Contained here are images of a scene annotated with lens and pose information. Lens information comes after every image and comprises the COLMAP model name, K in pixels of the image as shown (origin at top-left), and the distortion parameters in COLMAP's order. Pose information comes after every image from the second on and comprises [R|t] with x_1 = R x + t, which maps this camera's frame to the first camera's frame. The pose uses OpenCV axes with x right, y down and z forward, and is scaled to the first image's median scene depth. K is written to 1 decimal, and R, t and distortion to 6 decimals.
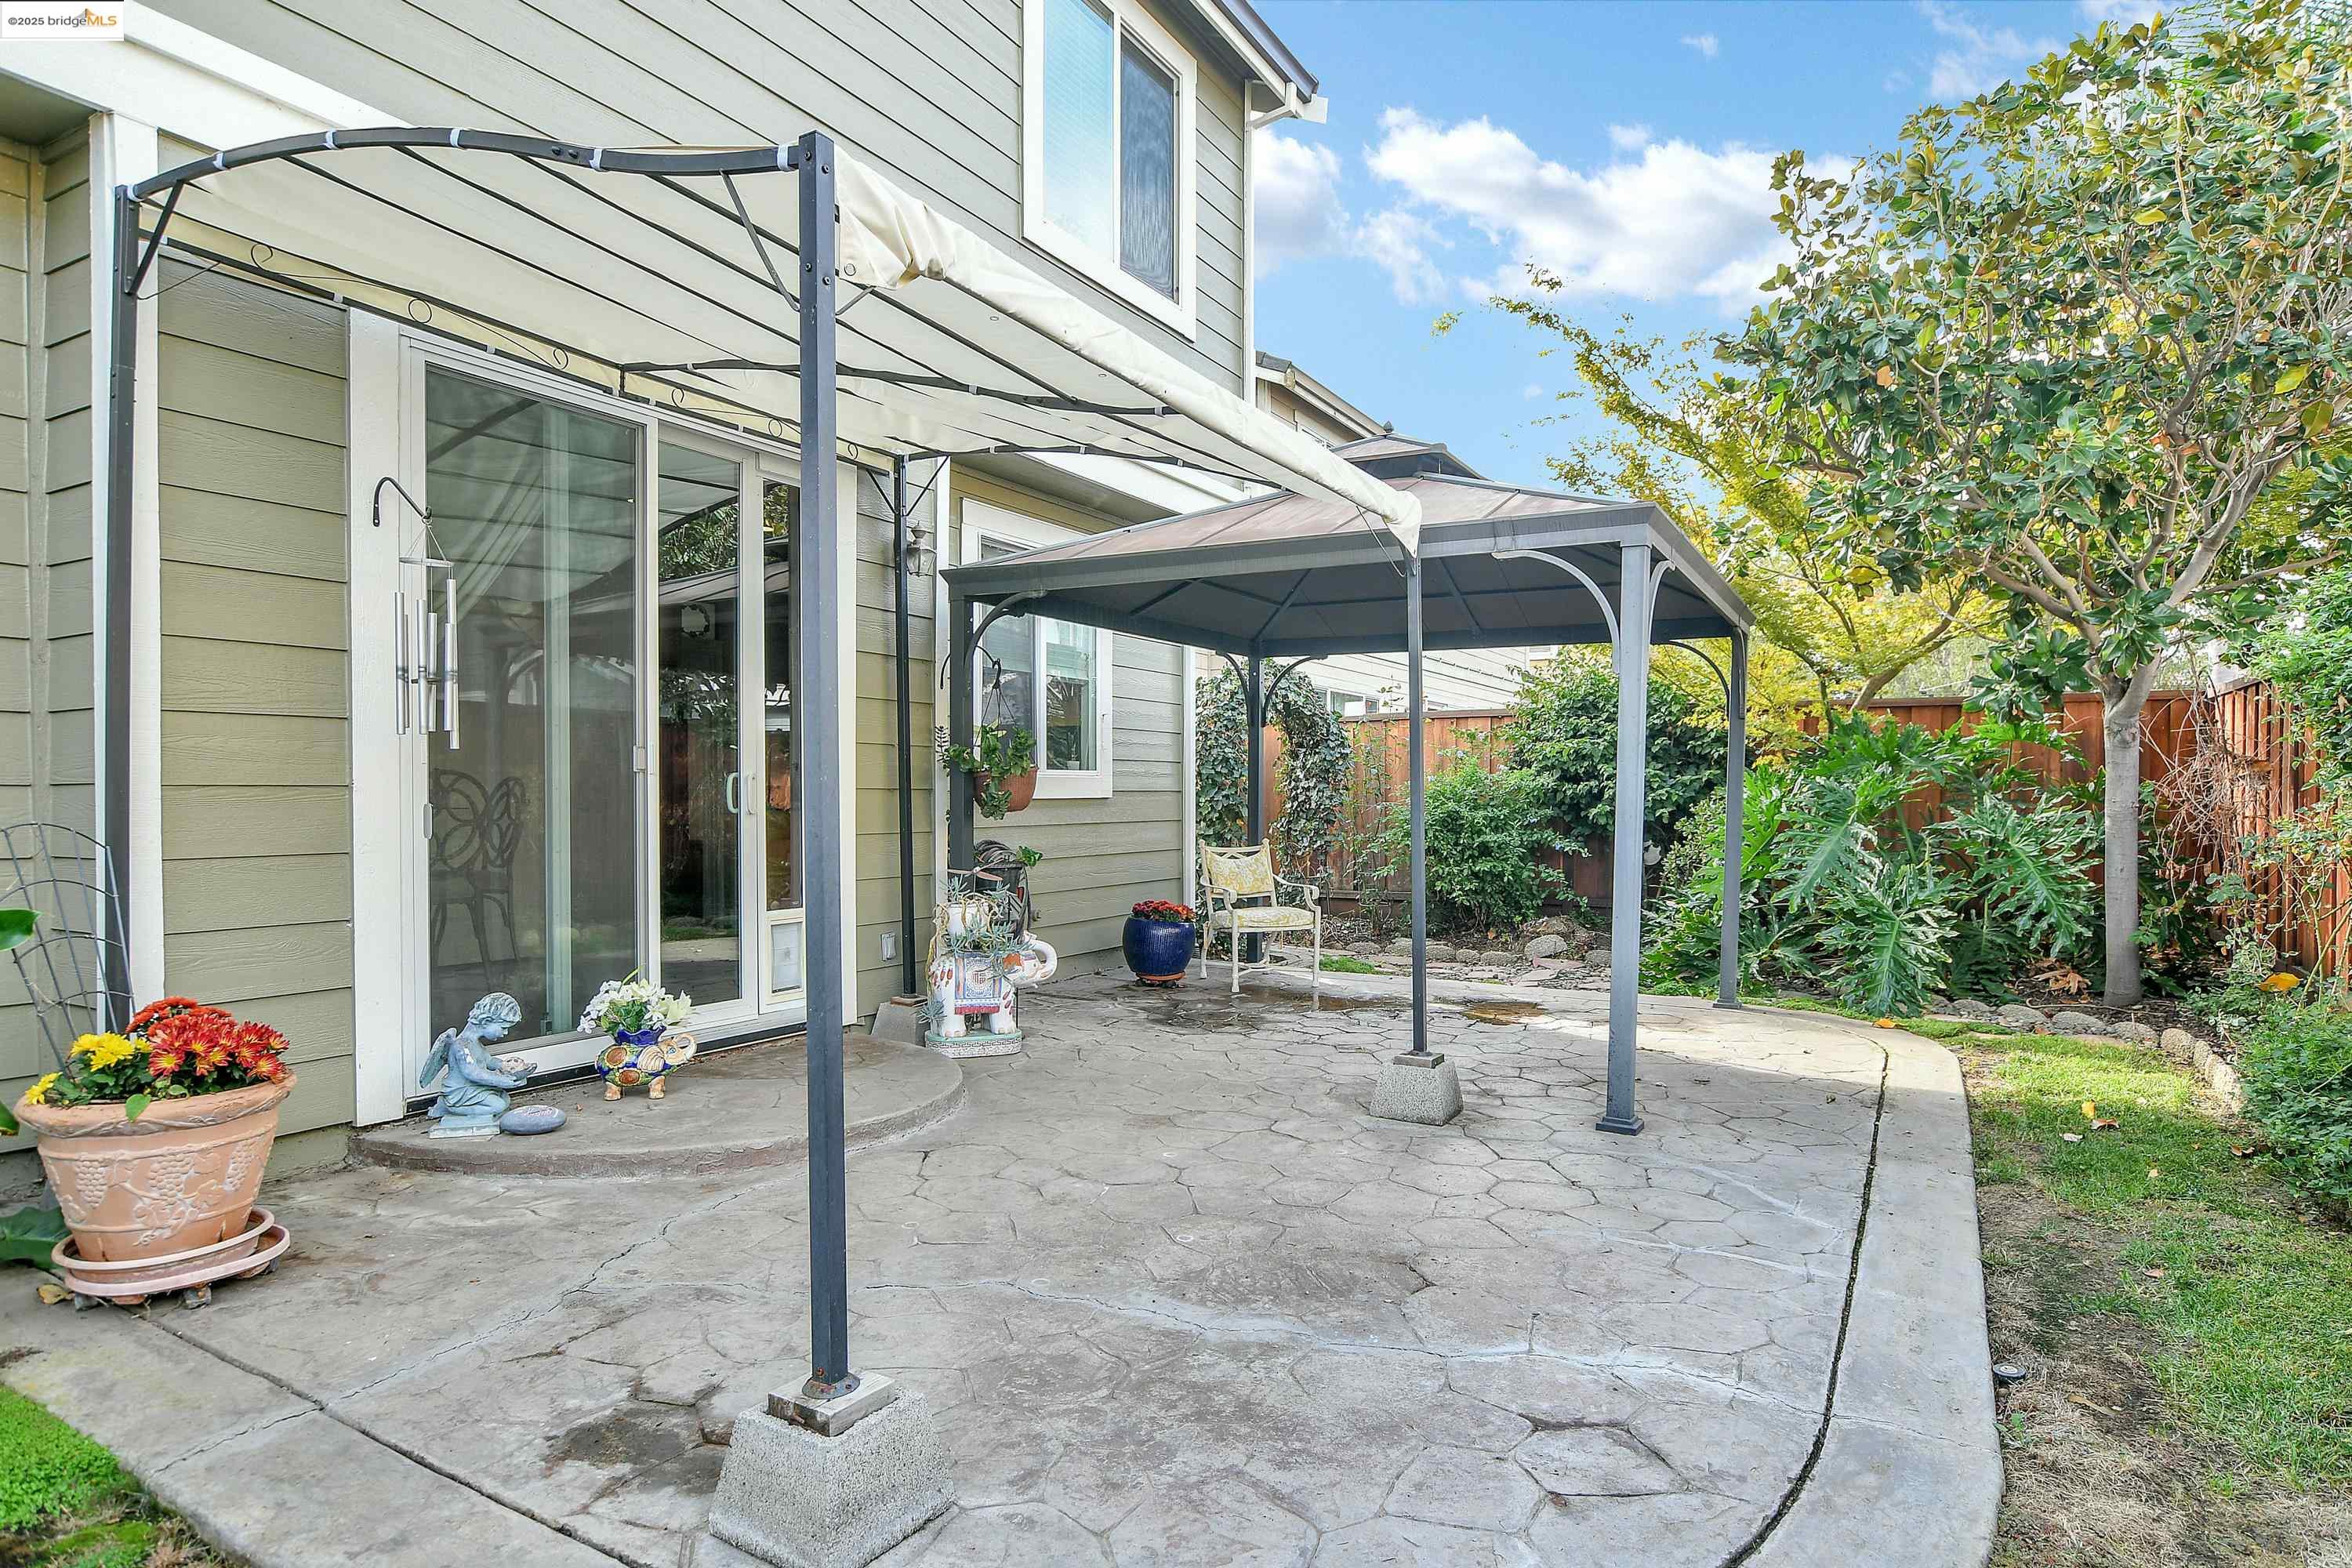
lens RADIAL K [[1269.1, 0, 1182.1], [0, 1269.1, 796.4], [0, 0, 1]] dist [-0.025435, 0.001648]
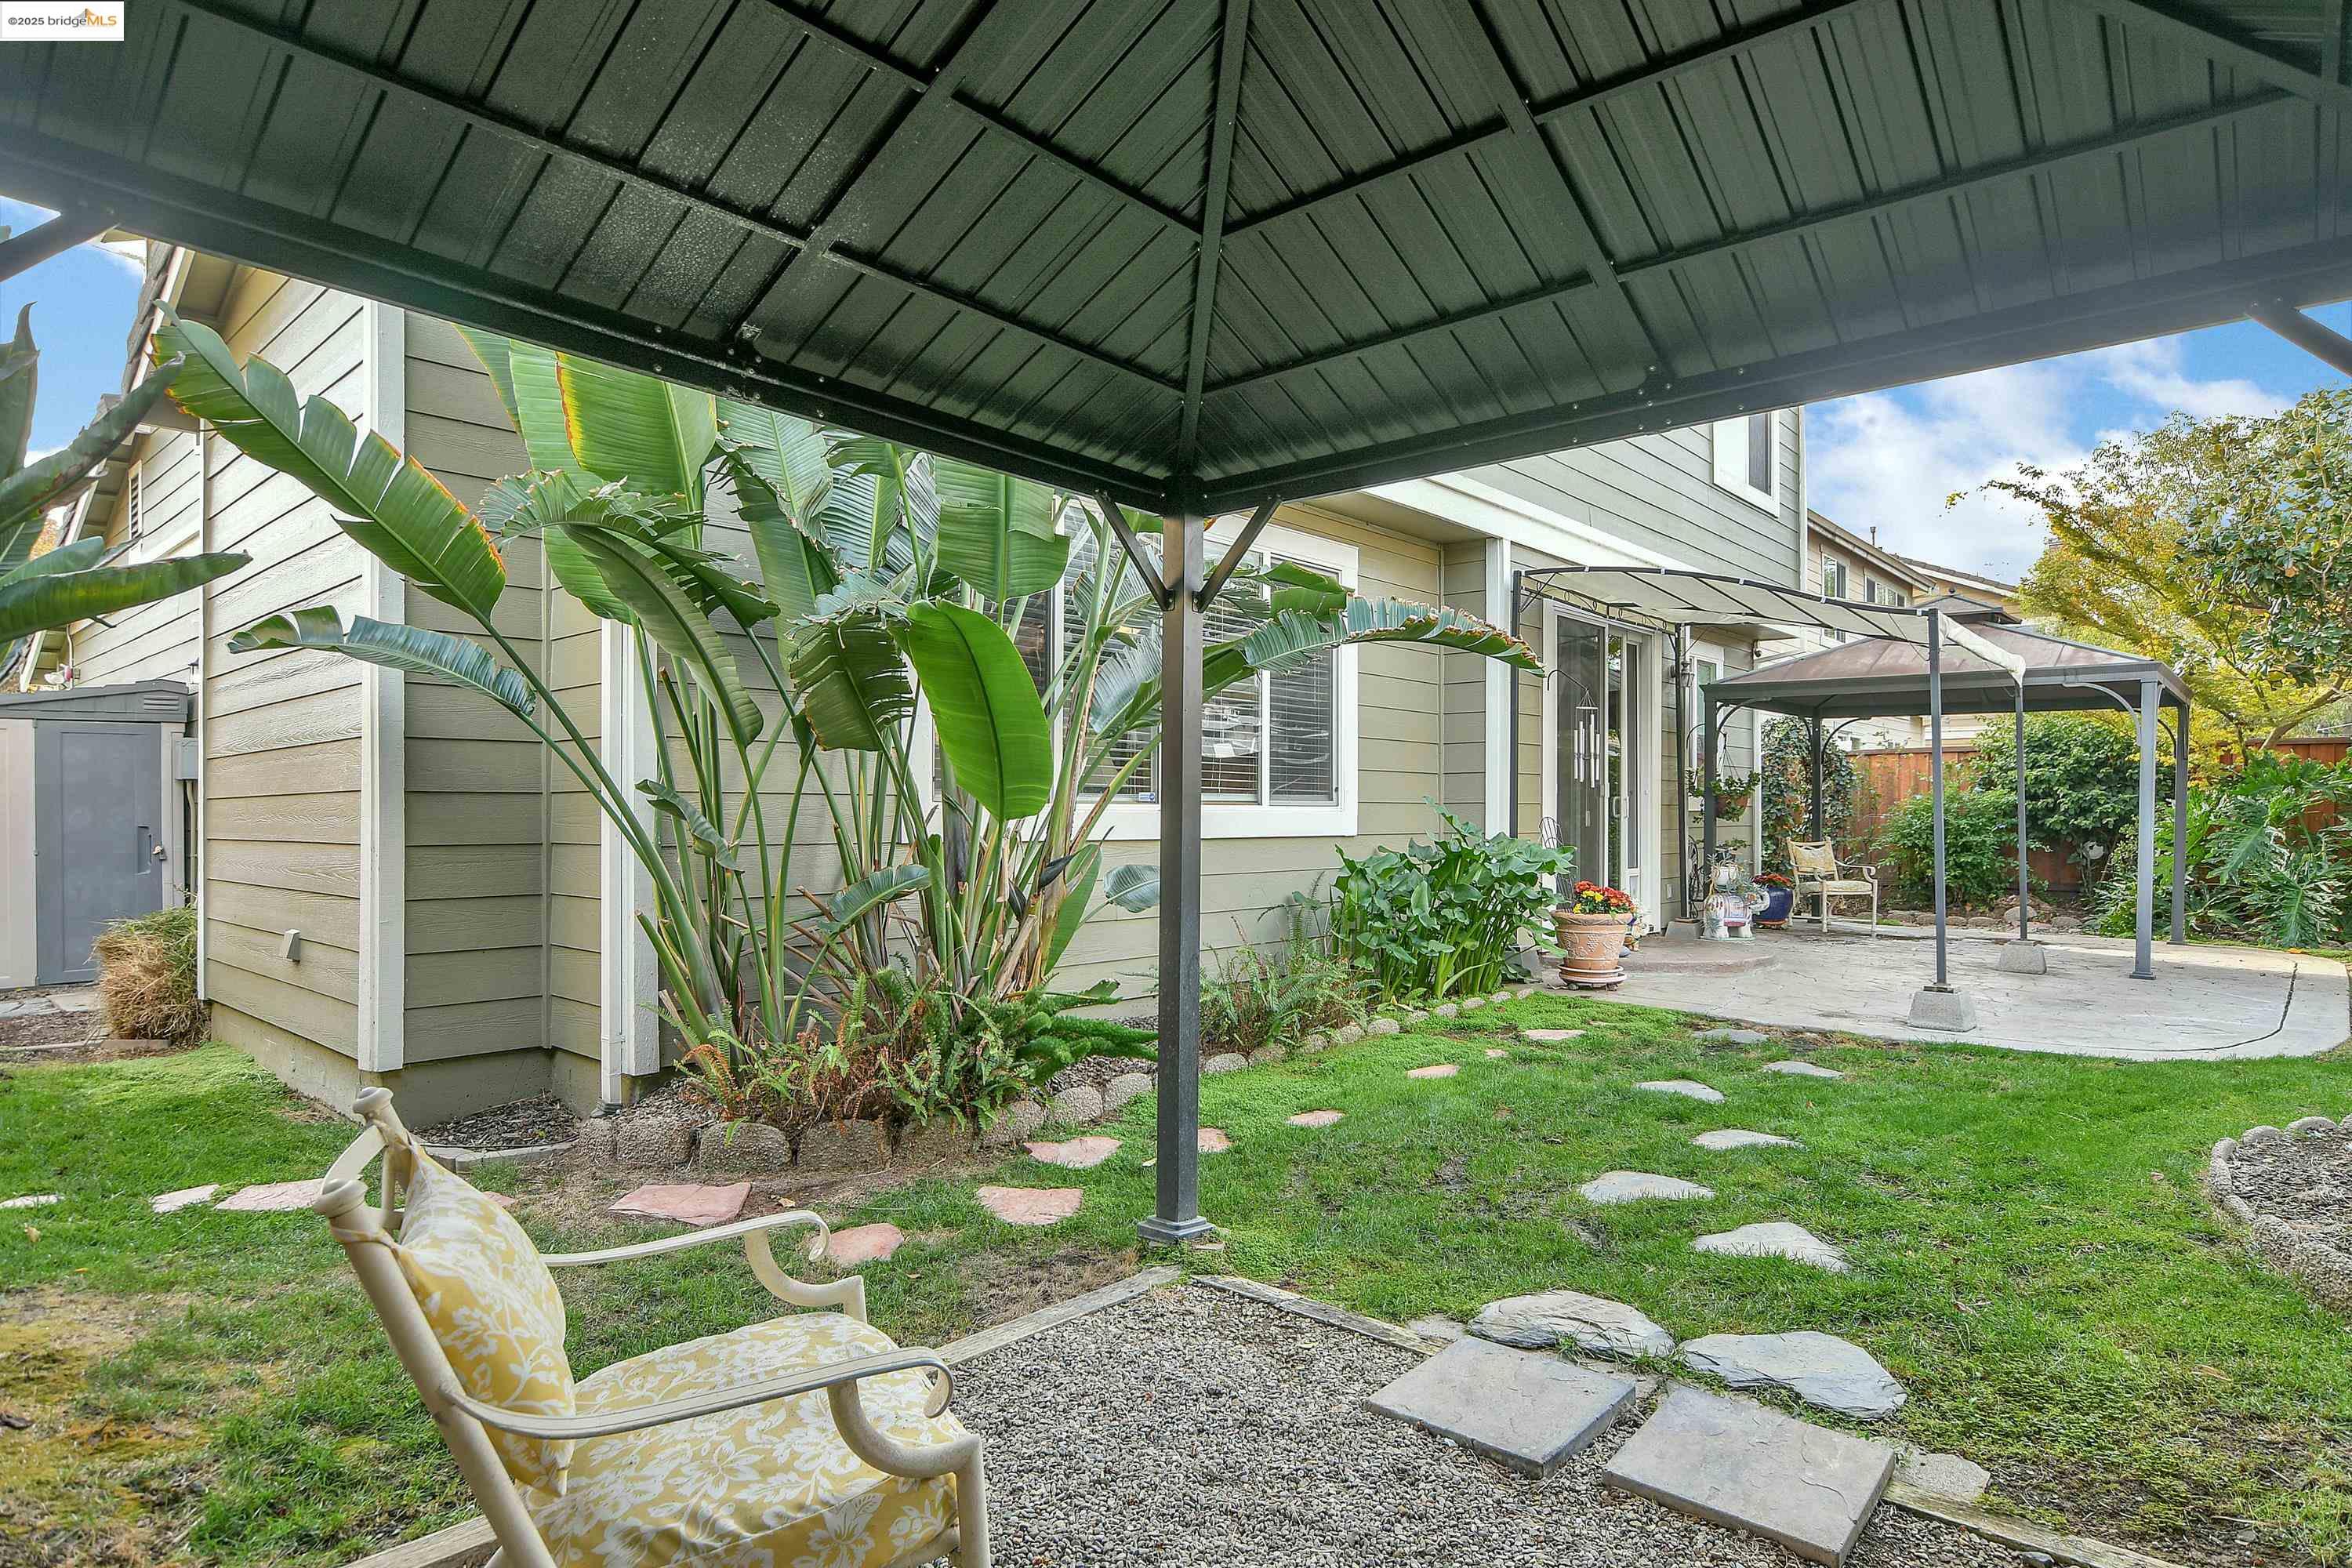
lens RADIAL K [[1269.1, 0, 1171.8], [0, 1269.1, 788.4], [0, 0, 1]] dist [-0.025435, 0.001648]
pose [[0.976776, -0.003852, -0.214228, -0.441543], [-0.000234, 0.999819, -0.019044, 0.004327], [0.214263, 0.018652, 0.976598, -0.760698]]
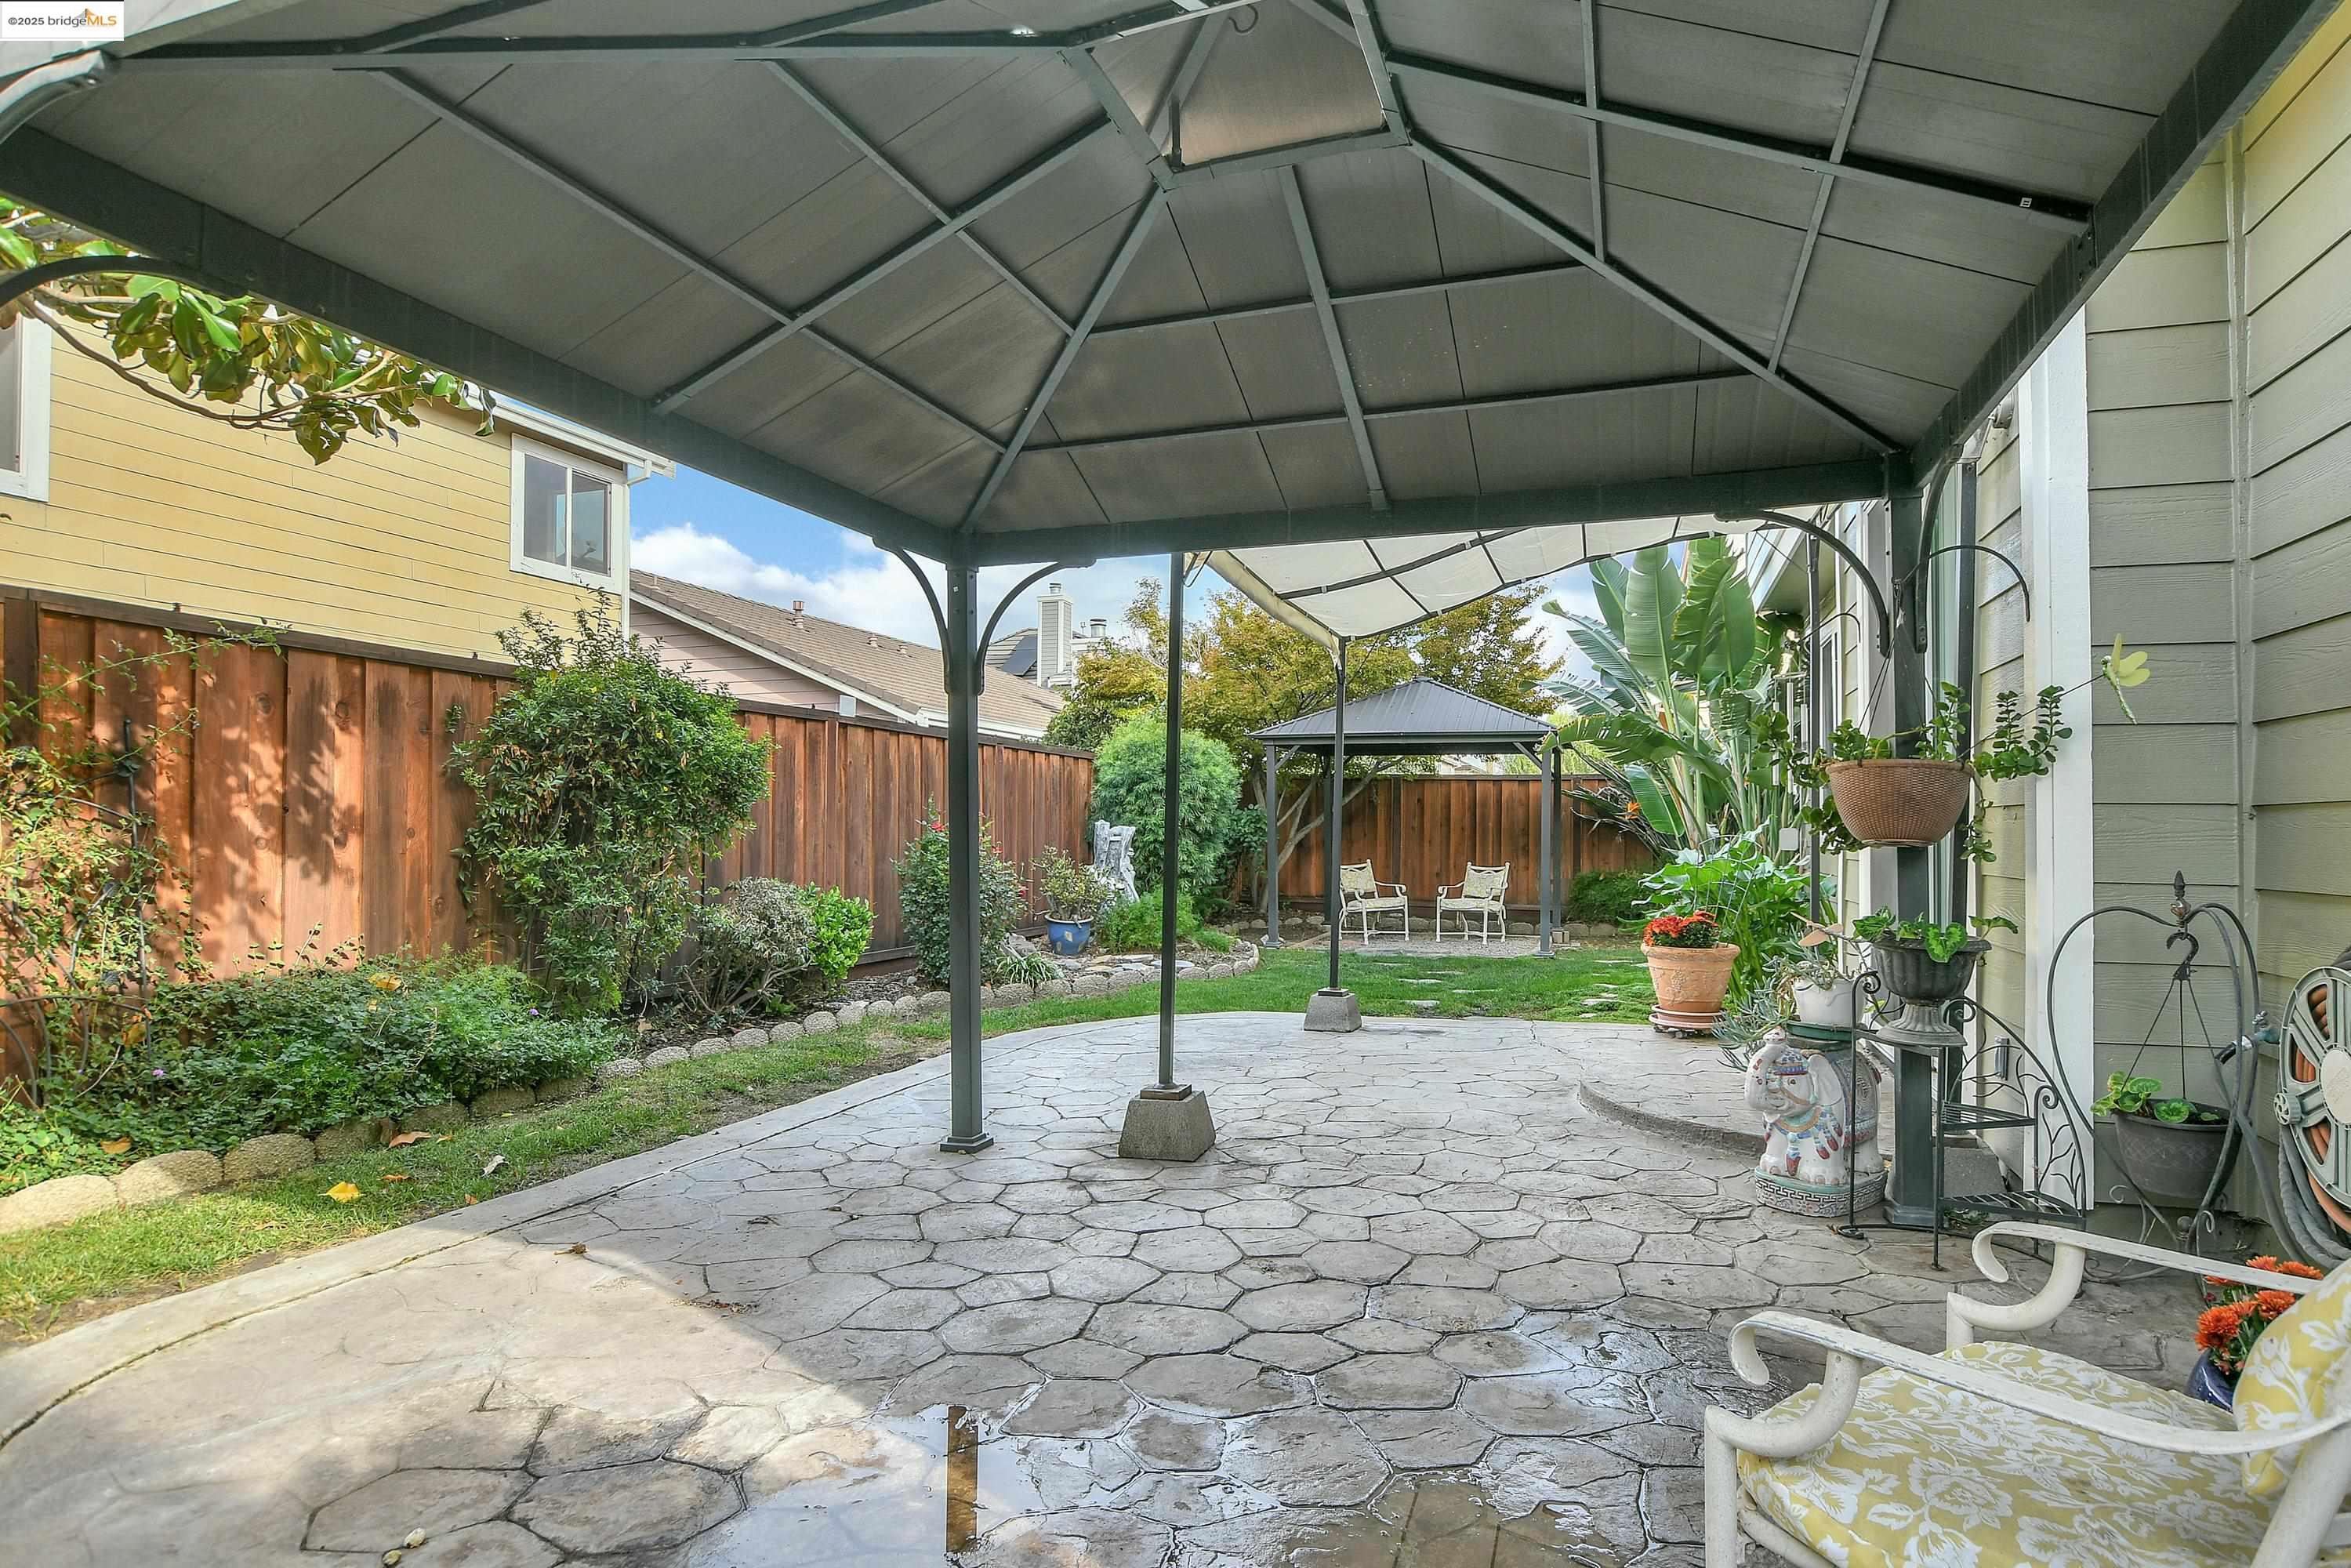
lens RADIAL K [[1268.7, 0, 1180.7], [0, 1268.7, 799.2], [0, 0, 1]] dist [-0.025435, 0.001648]
pose [[-0.983114, -0.001615, -0.182986, 0.194689], [-0.000025, 0.999962, -0.008695, -0.001457], [0.182994, -0.008544, -0.983077, 1.075323]]
